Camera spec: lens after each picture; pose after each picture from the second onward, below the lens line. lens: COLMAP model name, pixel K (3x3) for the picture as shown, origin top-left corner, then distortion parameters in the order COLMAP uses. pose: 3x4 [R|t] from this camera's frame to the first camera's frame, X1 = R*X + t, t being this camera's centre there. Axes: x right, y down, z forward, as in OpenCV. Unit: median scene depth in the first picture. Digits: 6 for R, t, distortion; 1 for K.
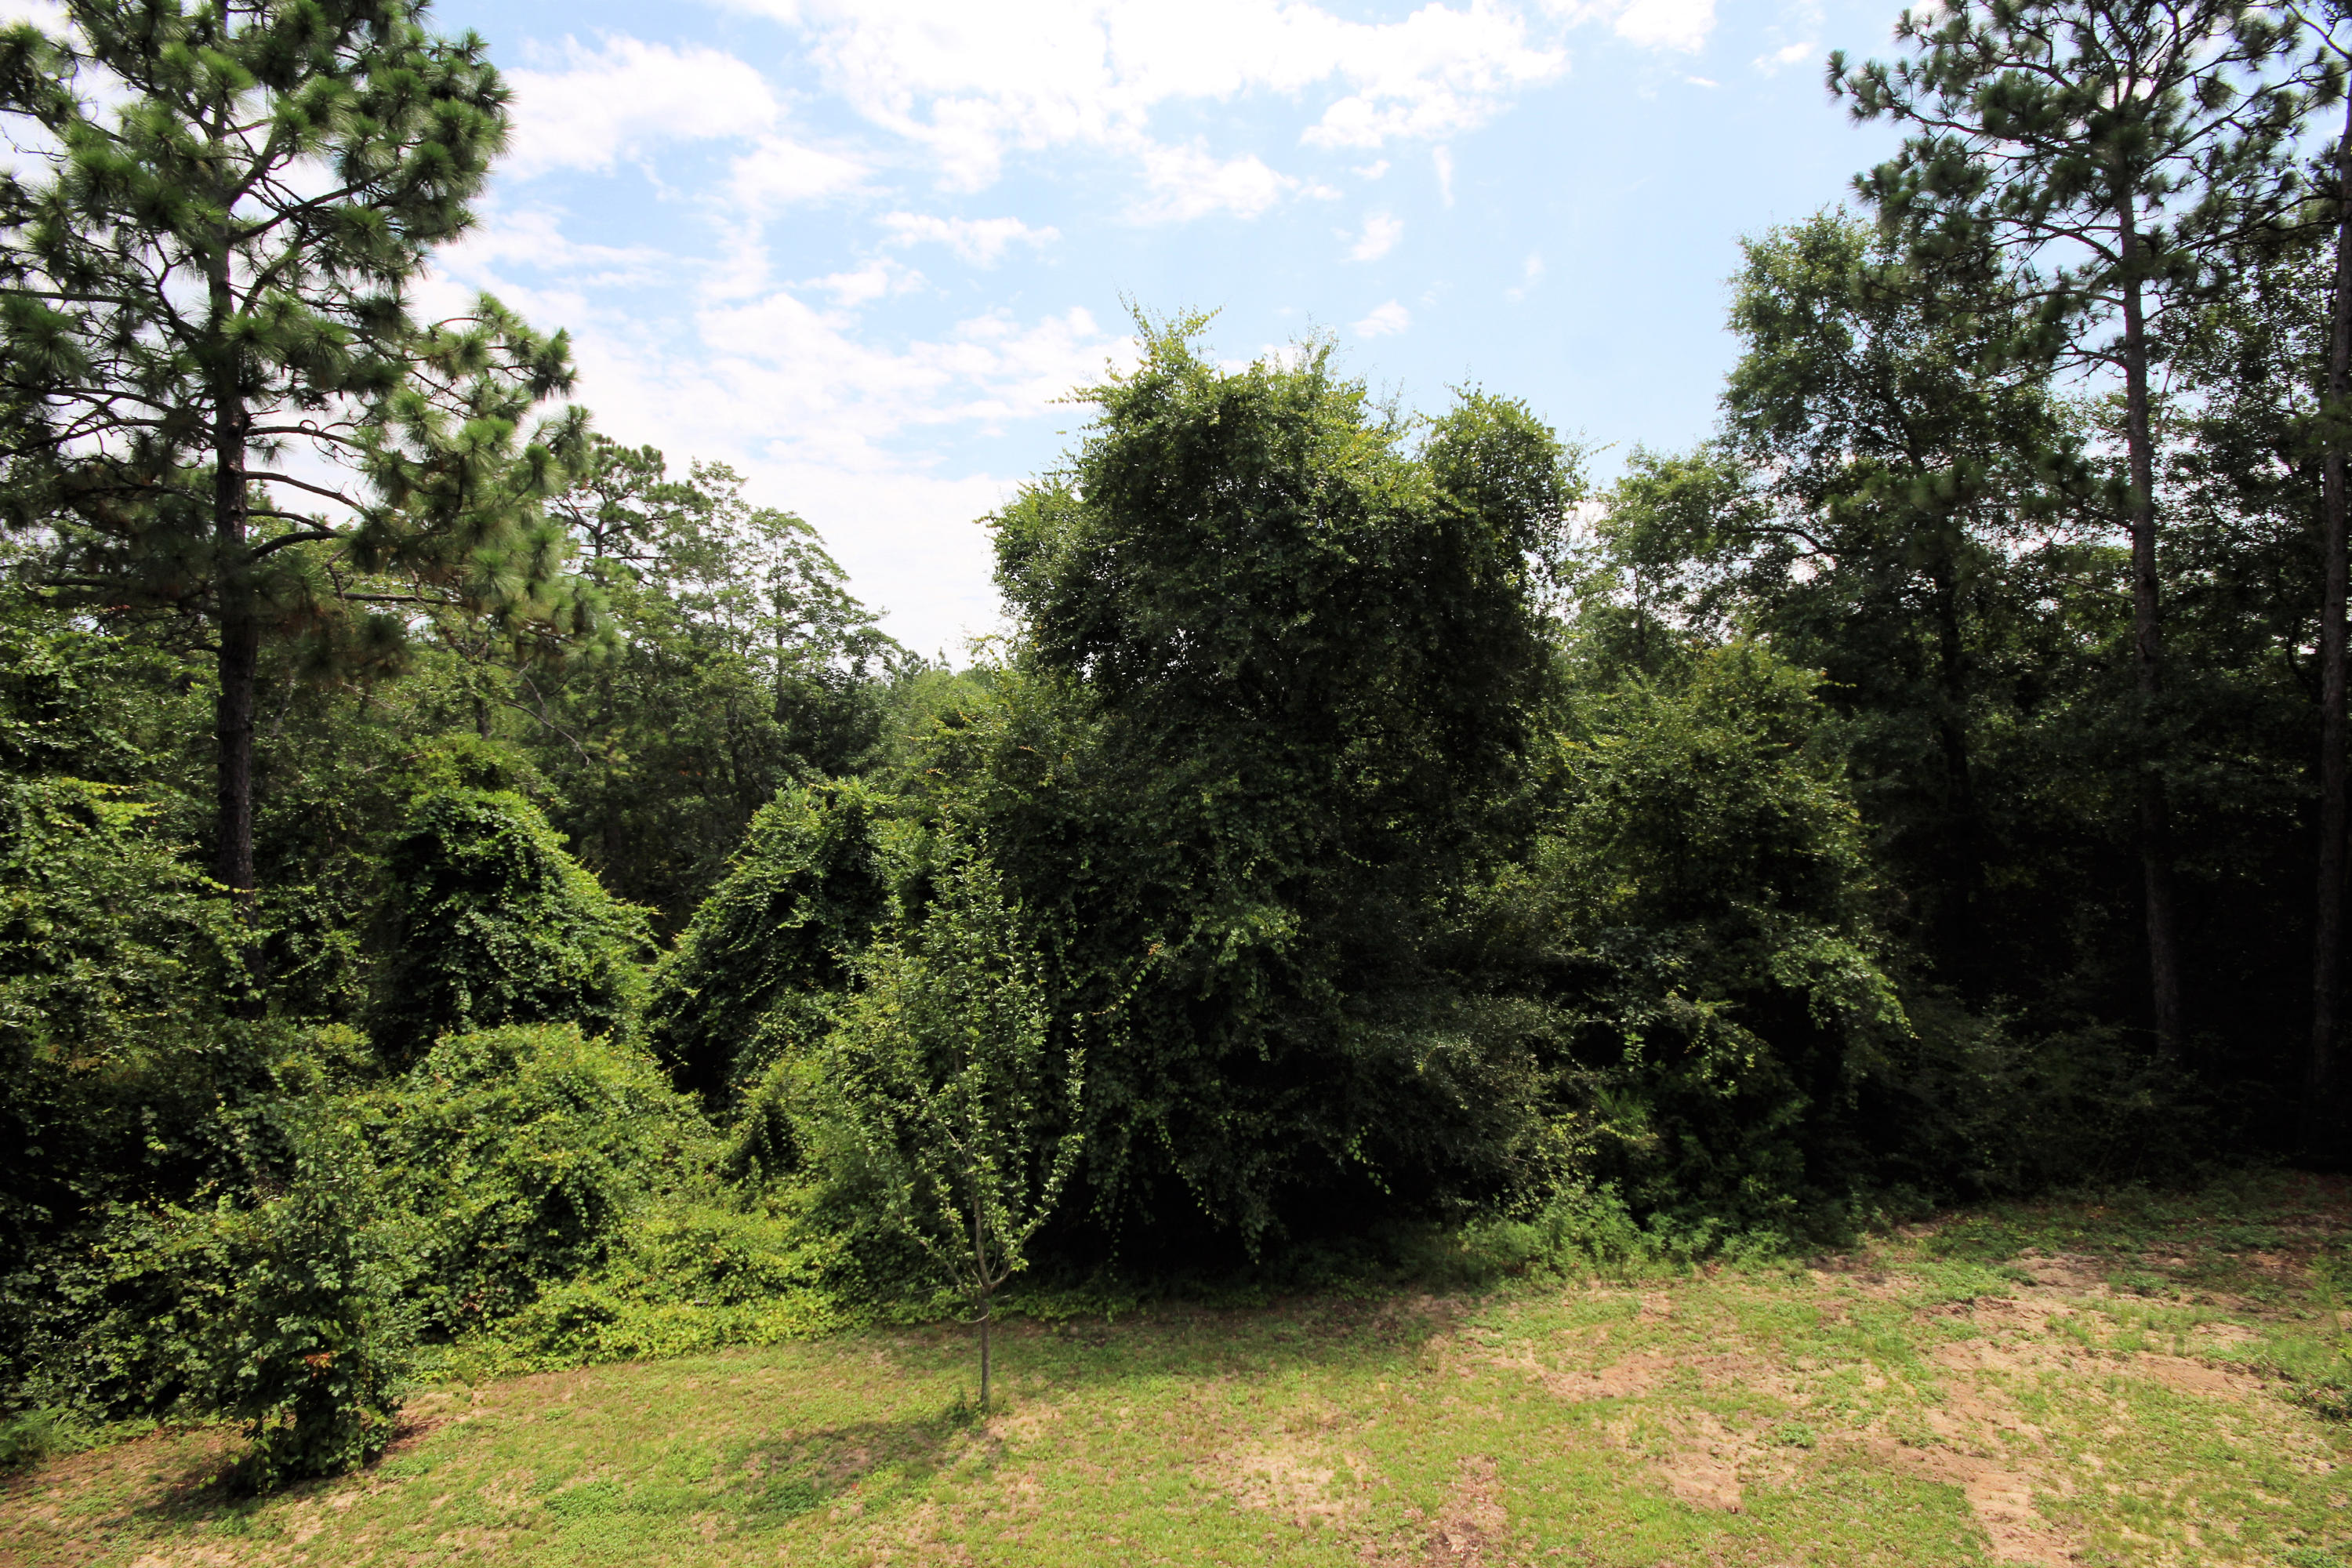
lens RADIAL K [[1102.7, 0, 1188.6], [0, 1102.7, 778.6], [0, 0, 1]] dist [0.013855, -0.013766]
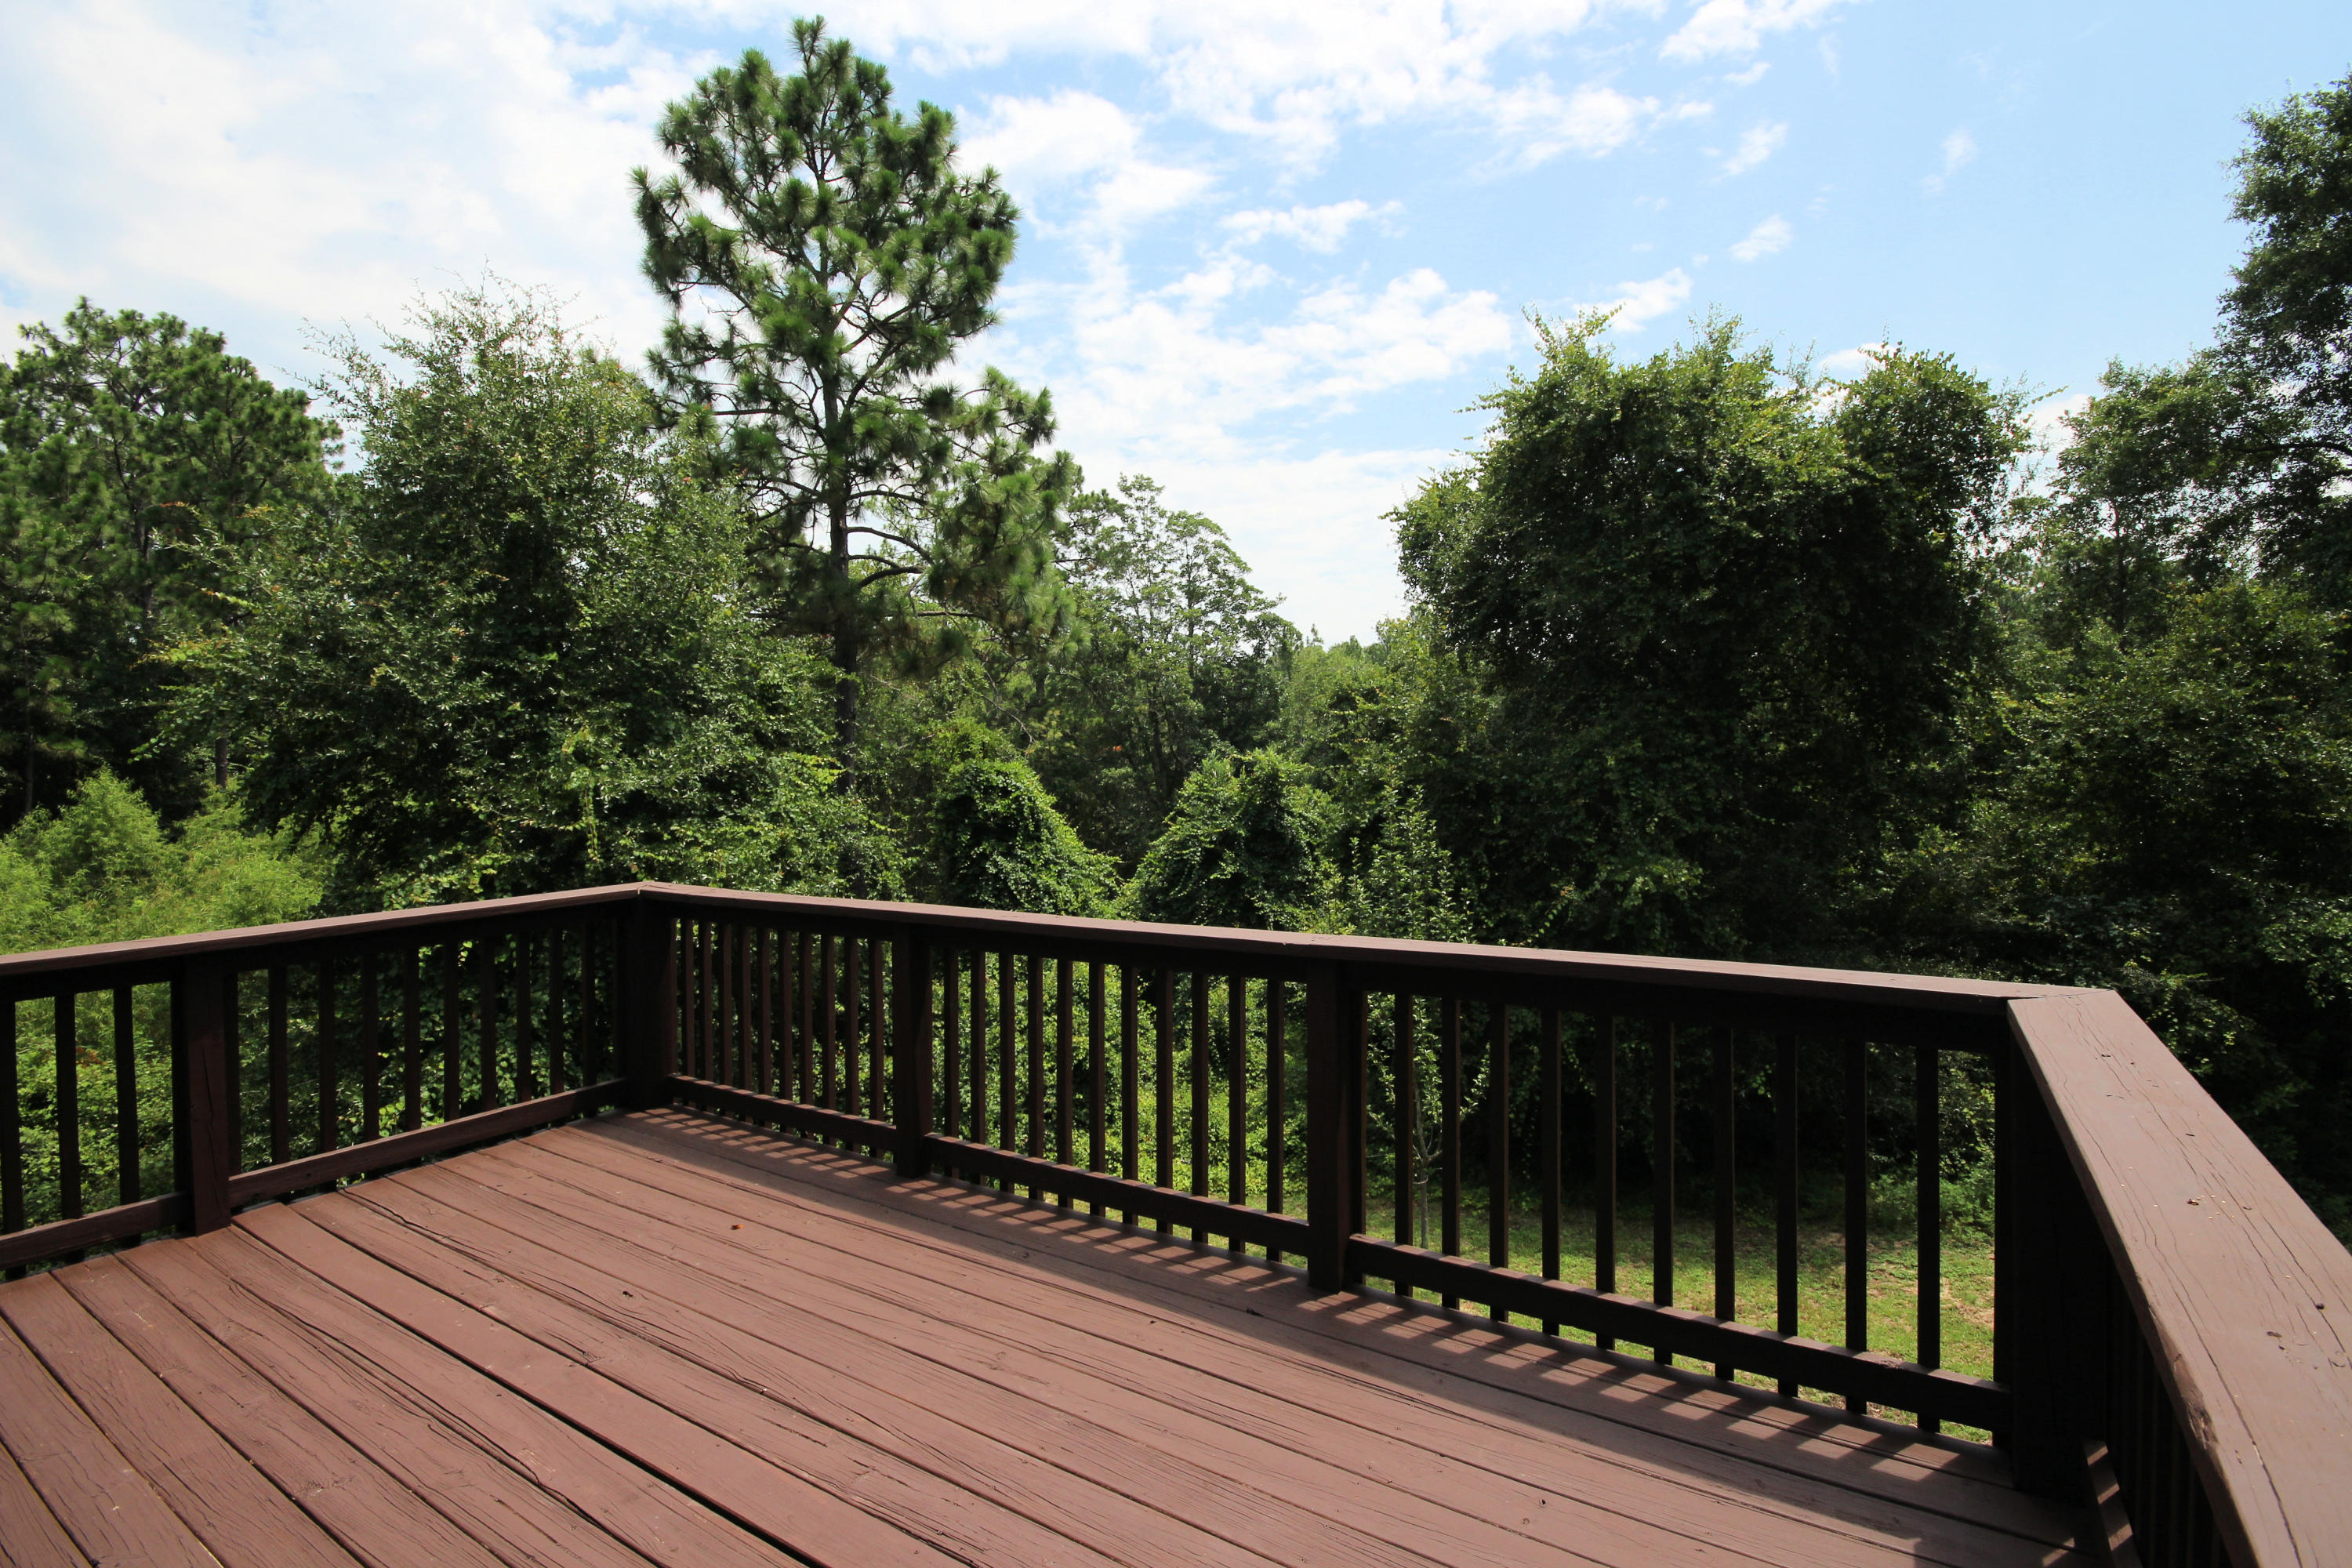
lens RADIAL K [[1102.7, 0, 1188.6], [0, 1102.7, 778.6], [0, 0, 1]] dist [0.013855, -0.013766]
pose [[0.946781, -0.004114, -0.321852, -0.019910], [0.012326, 0.999648, 0.023481, 0.002893], [0.321642, -0.026198, 0.946499, -0.136801]]
